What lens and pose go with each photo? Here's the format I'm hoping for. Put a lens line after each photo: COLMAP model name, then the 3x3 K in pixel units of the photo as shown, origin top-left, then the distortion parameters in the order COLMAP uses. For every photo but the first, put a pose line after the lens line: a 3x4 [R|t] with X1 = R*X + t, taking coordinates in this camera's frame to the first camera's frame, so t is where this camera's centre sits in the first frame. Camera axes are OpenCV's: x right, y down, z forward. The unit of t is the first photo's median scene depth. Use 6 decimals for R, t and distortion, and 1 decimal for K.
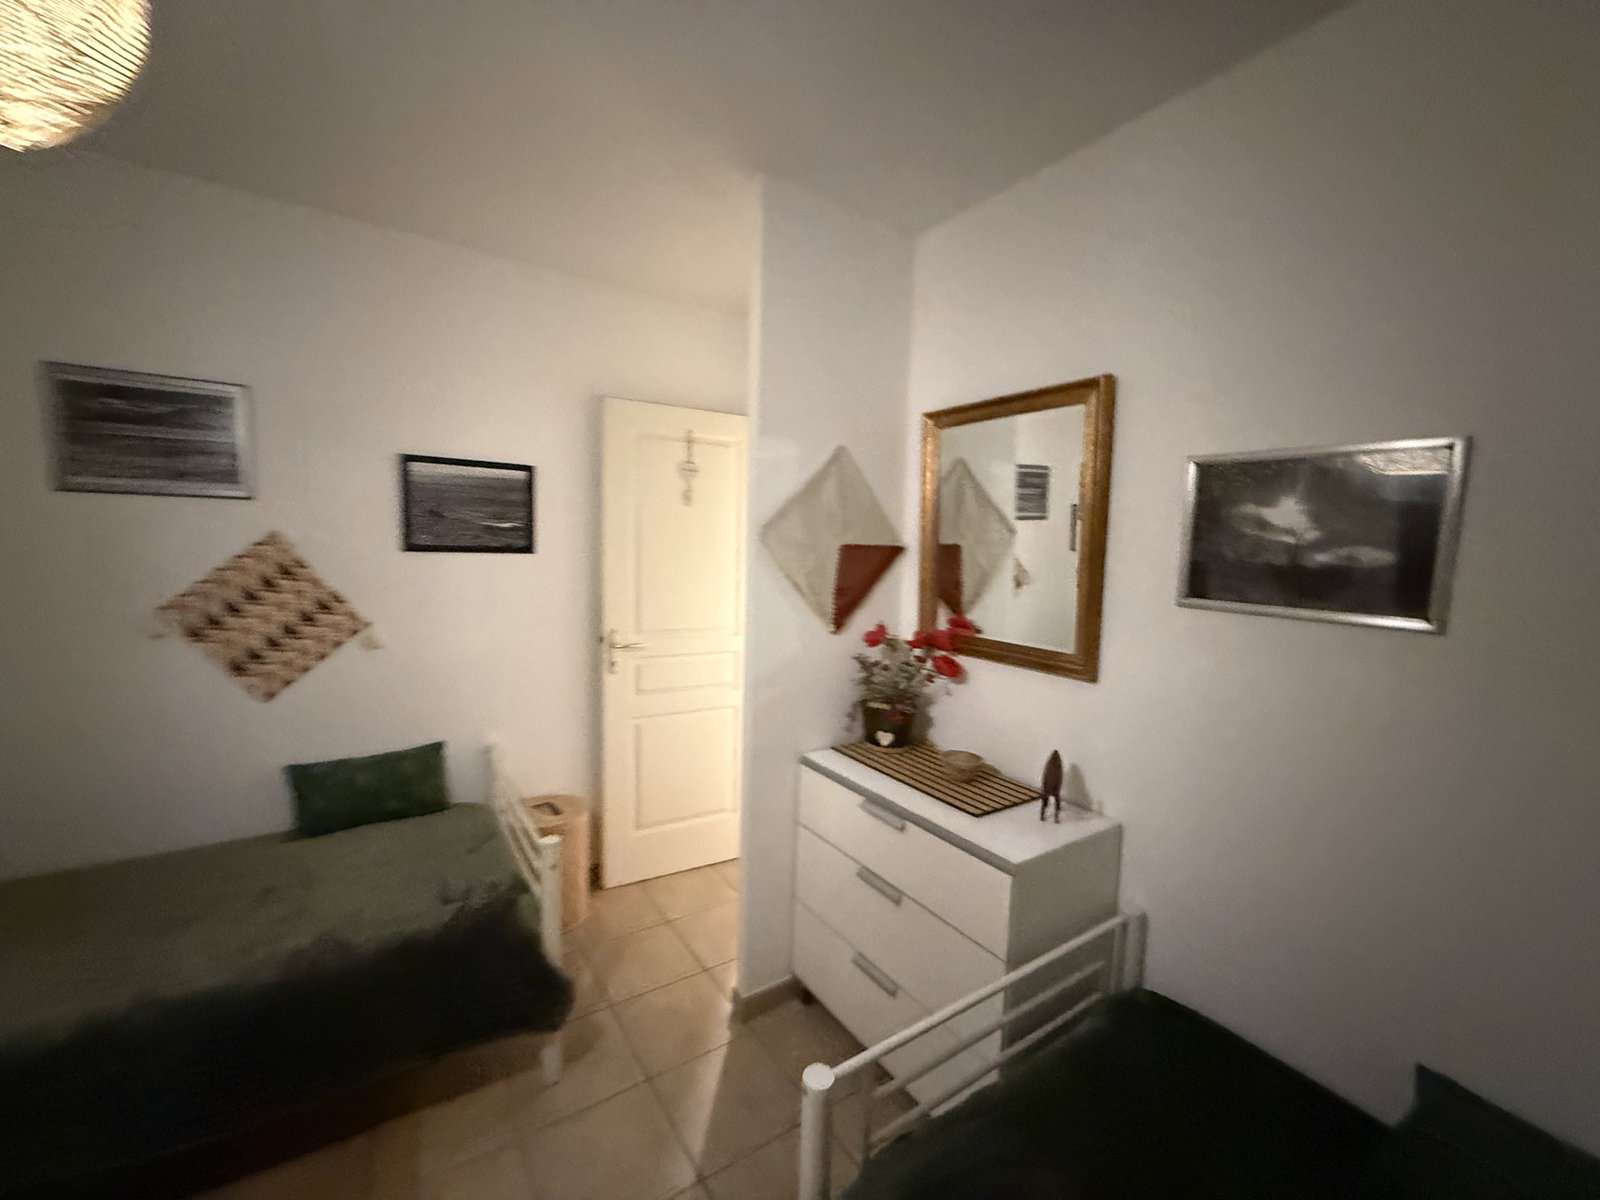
lens RADIAL K [[632.7, 0, 796.5], [0, 632.7, 600.8], [0, 0, 1]] dist [-0.005379, 0.001486]
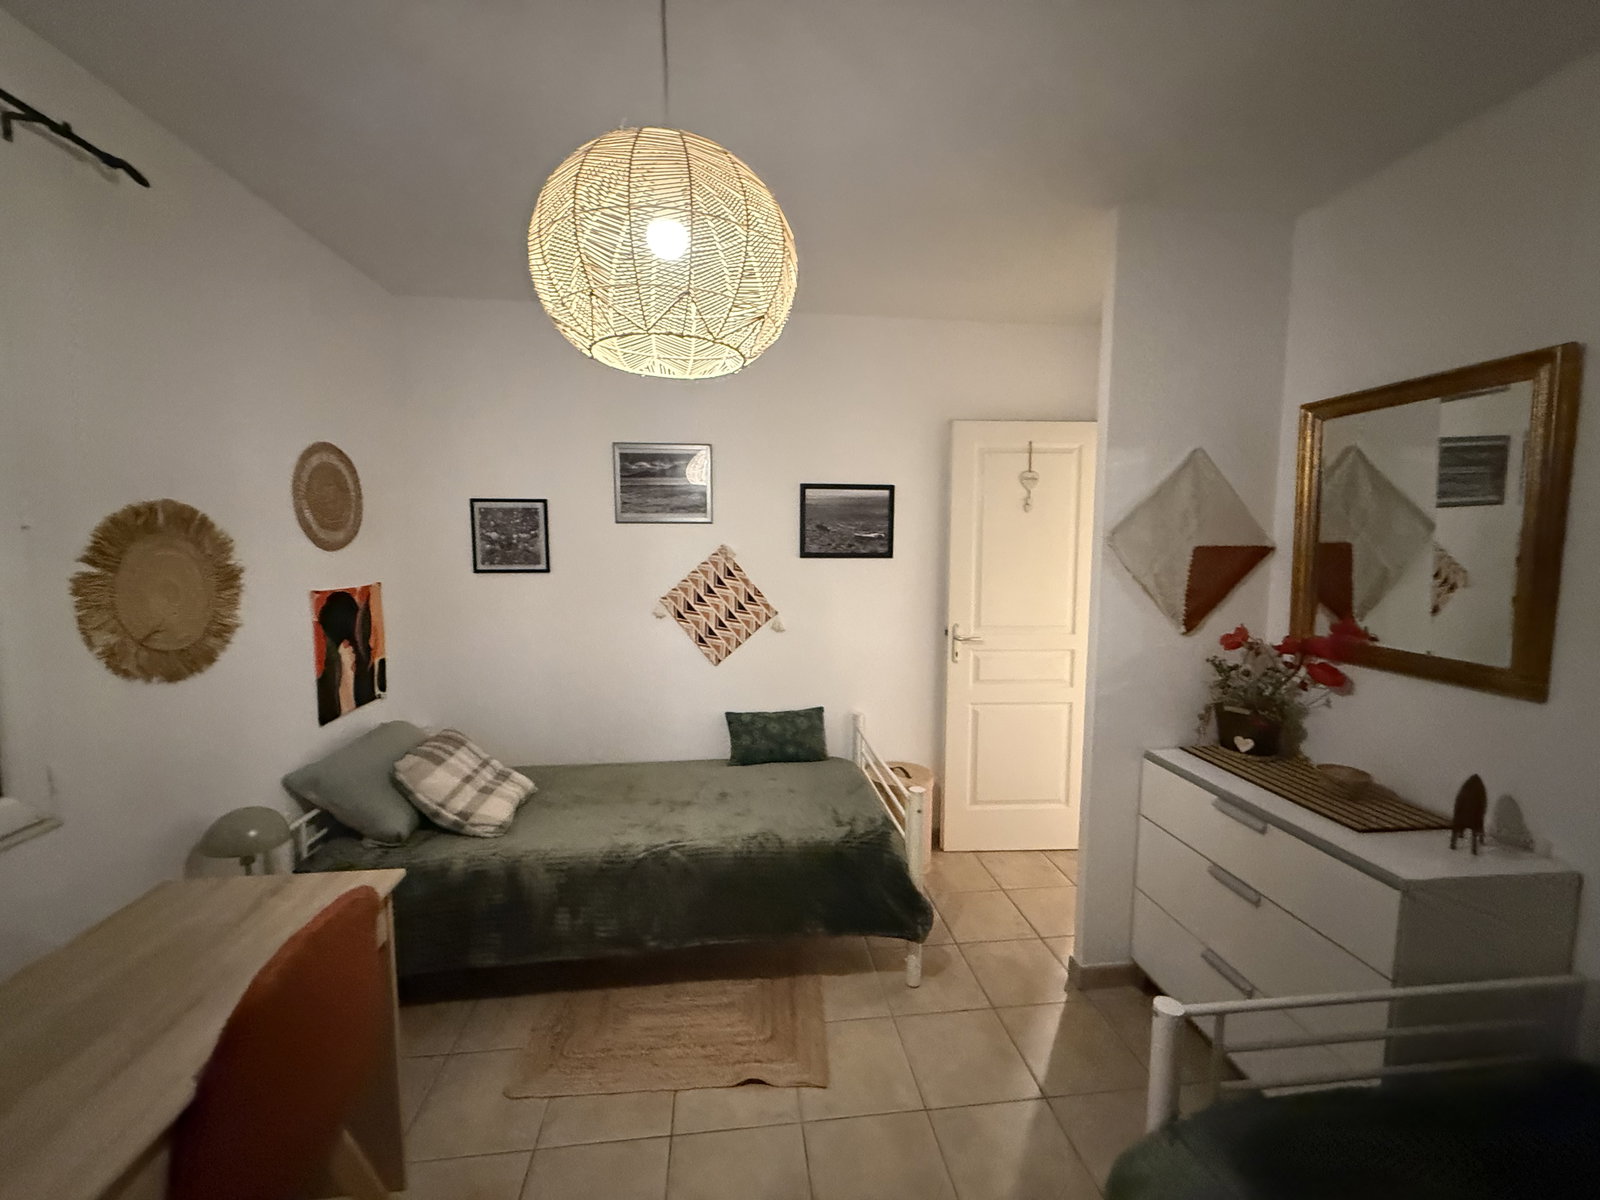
lens RADIAL K [[632.7, 0, 796.9], [0, 632.7, 598.9], [0, 0, 1]] dist [-0.005379, 0.001486]
pose [[0.885893, 0.017730, -0.463551, -0.023834], [-0.017973, 0.999831, 0.003894, 0.001725], [0.463542, 0.004882, 0.886062, -0.181120]]
